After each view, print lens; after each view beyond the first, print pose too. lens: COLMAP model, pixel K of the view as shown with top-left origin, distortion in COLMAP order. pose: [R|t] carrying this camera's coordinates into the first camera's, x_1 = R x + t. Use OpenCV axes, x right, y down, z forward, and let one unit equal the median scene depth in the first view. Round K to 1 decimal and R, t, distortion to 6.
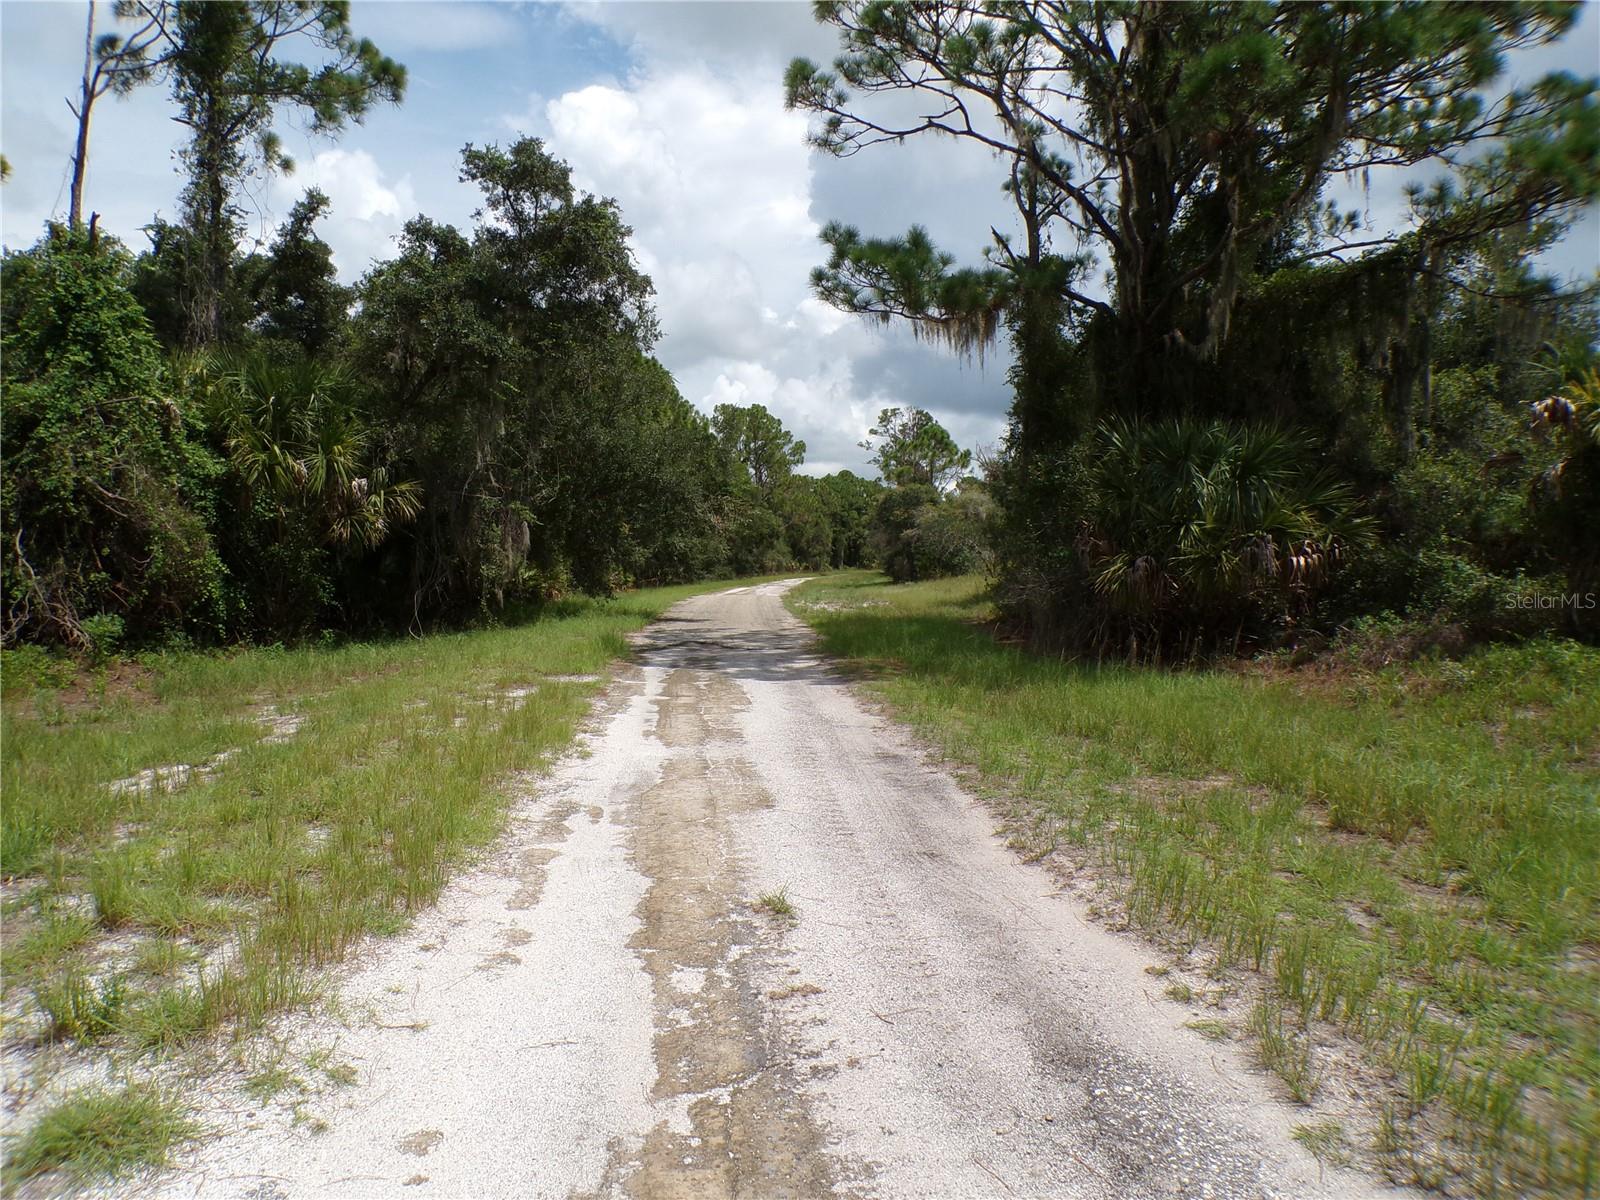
lens RADIAL K [[1125.1, 0, 787.1], [0, 1125.1, 606.6], [0, 0, 1]] dist [-0.033287, 0.032981]
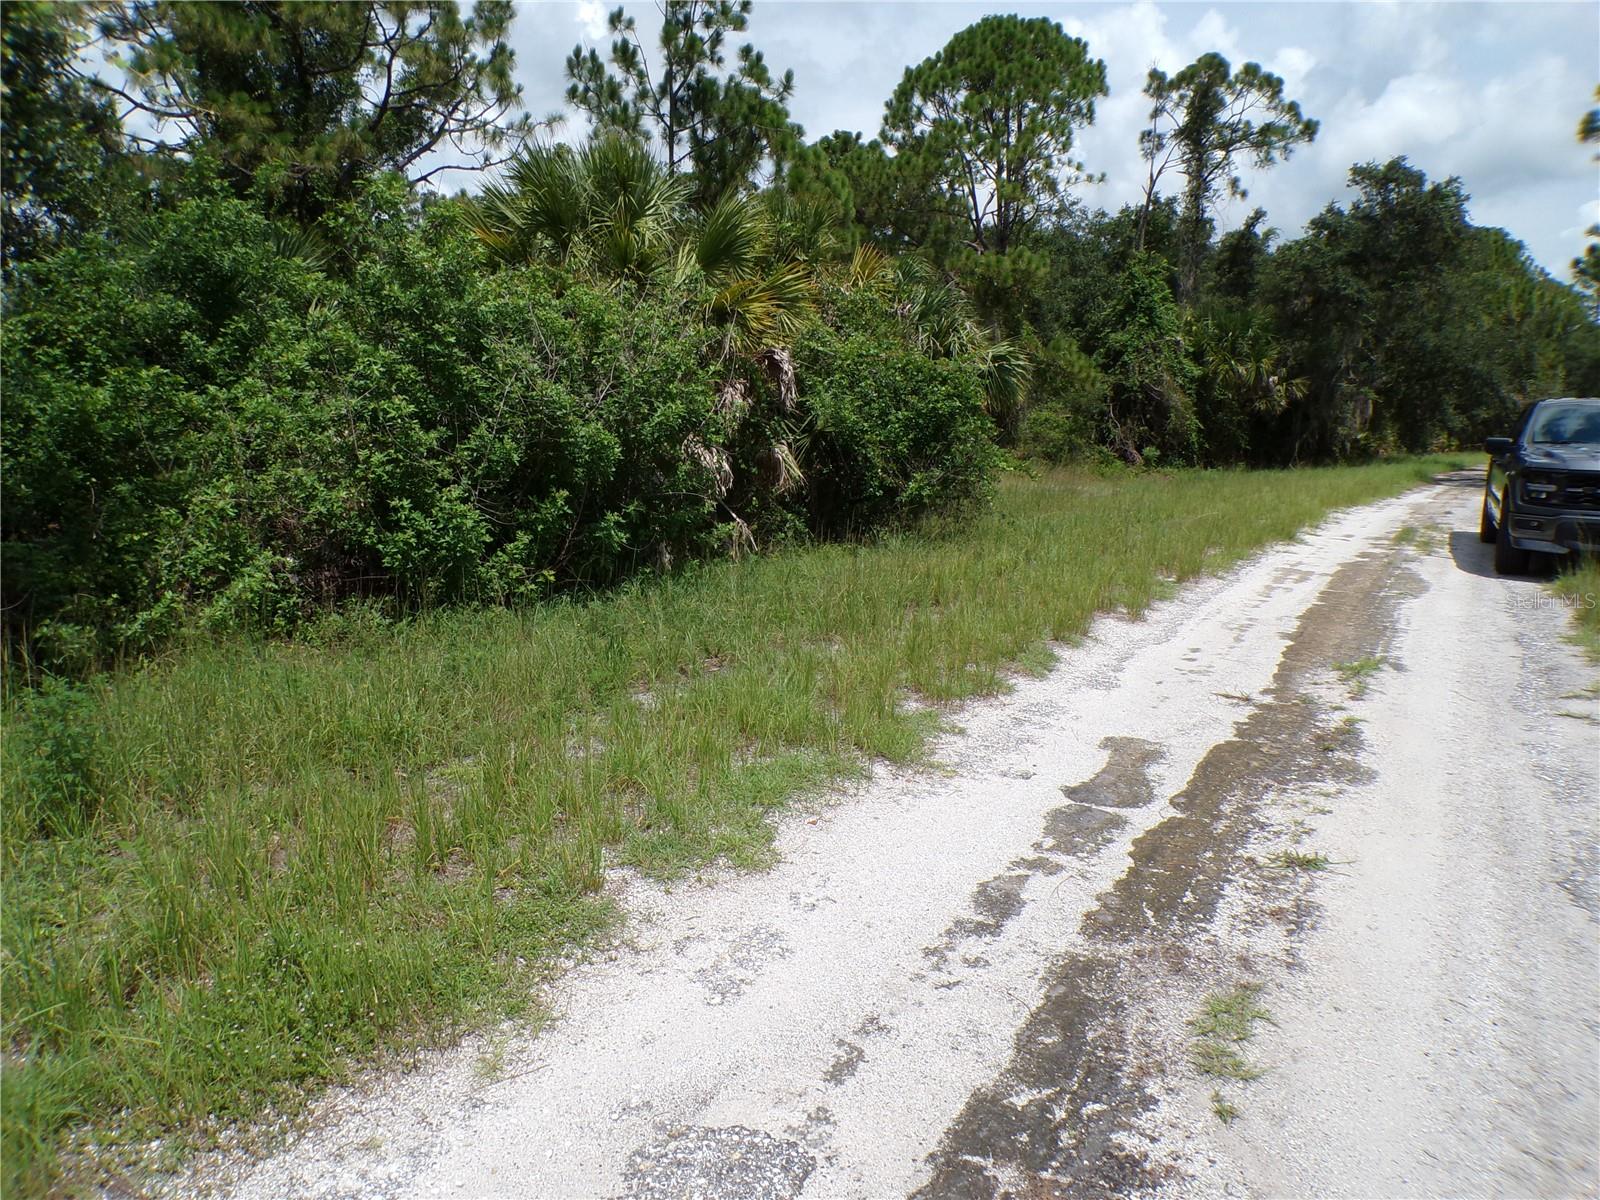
lens RADIAL K [[1095.6, 0, 800.0], [0, 1095.6, 600.0], [0, 0, 1]] dist [-0.050064, 0.048818]
pose [[0.772580, 0.114625, -0.624484, 0.149725], [-0.039017, 0.990281, 0.133497, 0.035321], [0.633717, -0.078772, 0.769544, -0.798185]]
